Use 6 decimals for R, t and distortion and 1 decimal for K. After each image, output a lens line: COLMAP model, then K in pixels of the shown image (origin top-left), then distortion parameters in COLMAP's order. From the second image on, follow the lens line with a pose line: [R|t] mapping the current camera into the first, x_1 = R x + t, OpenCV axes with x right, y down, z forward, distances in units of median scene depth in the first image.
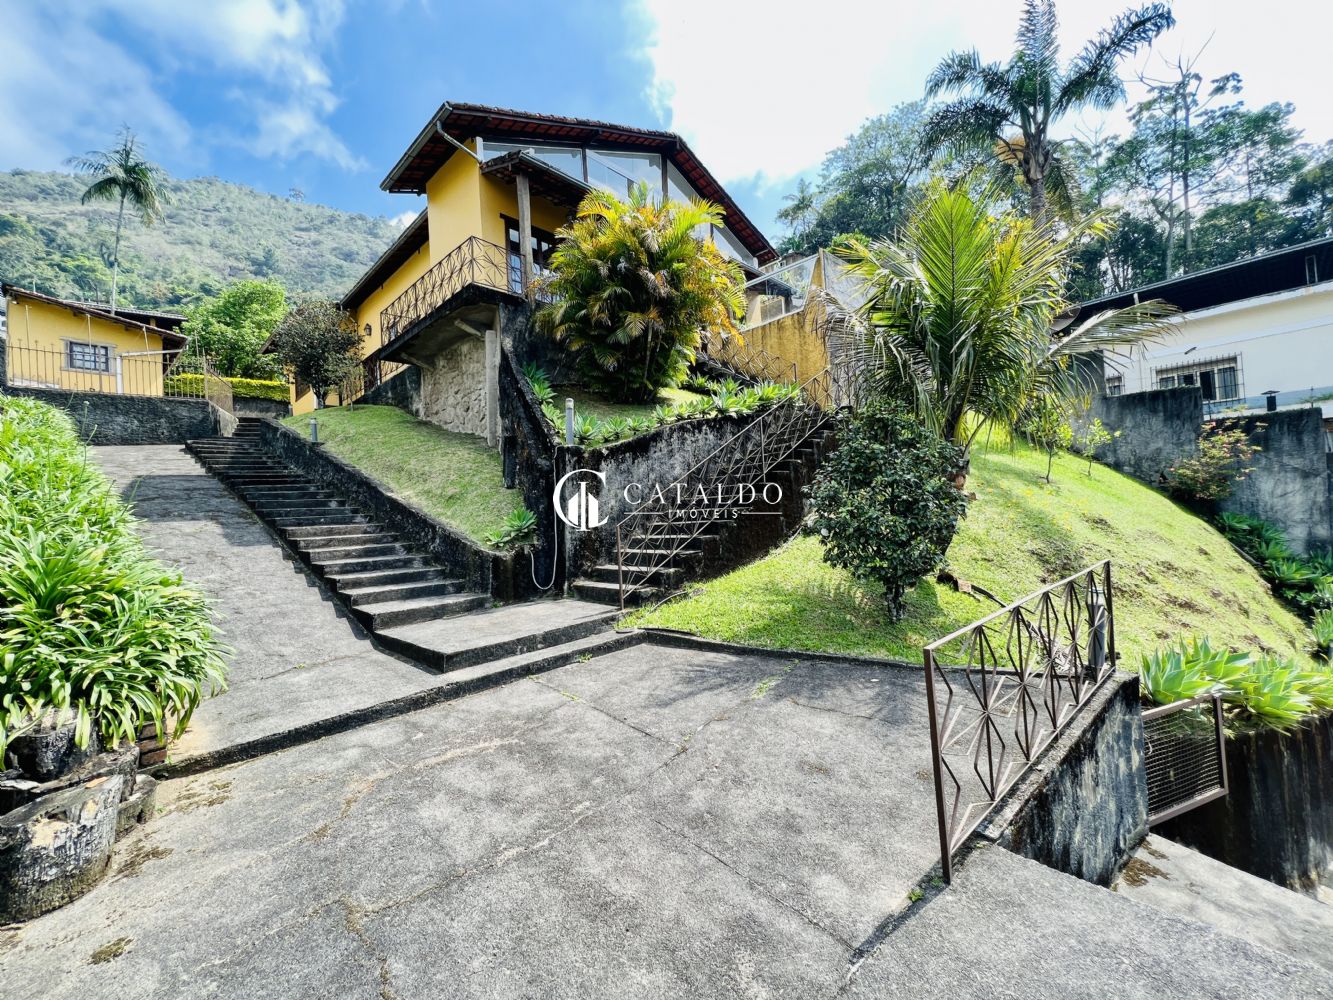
lens RADIAL K [[533.3, 0, 665.8], [0, 533.3, 499.9], [0, 0, 1]] dist [0.001020, 0.000246]
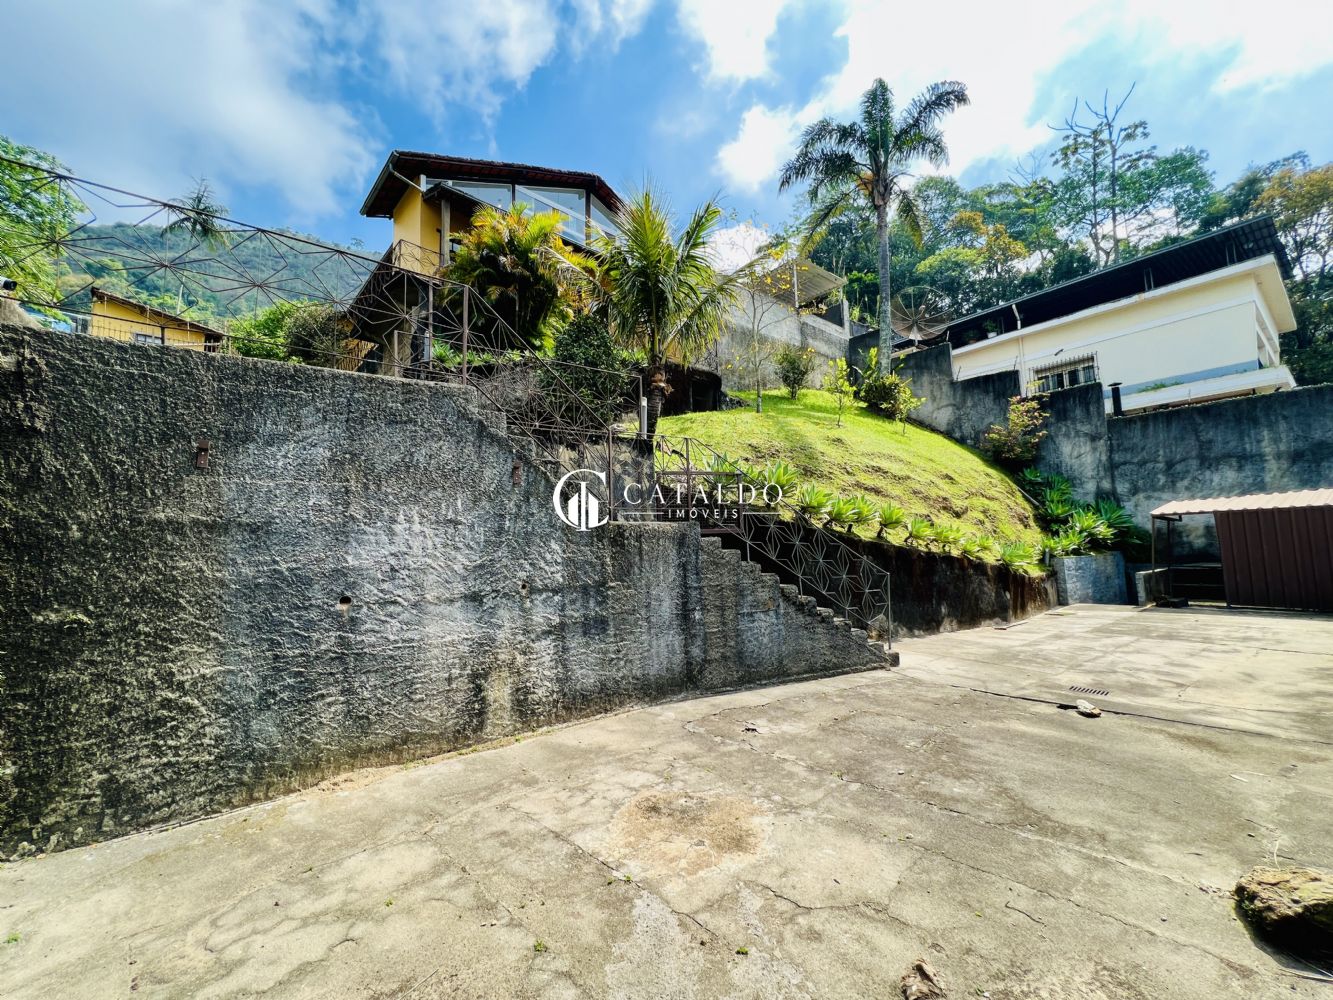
lens RADIAL K [[533.3, 0, 665.8], [0, 533.3, 499.9], [0, 0, 1]] dist [0.001020, 0.000246]
pose [[0.997933, 0.023733, -0.059721, 0.296564], [-0.027874, 0.997193, -0.069495, 0.187349], [0.057904, 0.071016, 0.995793, -0.221184]]
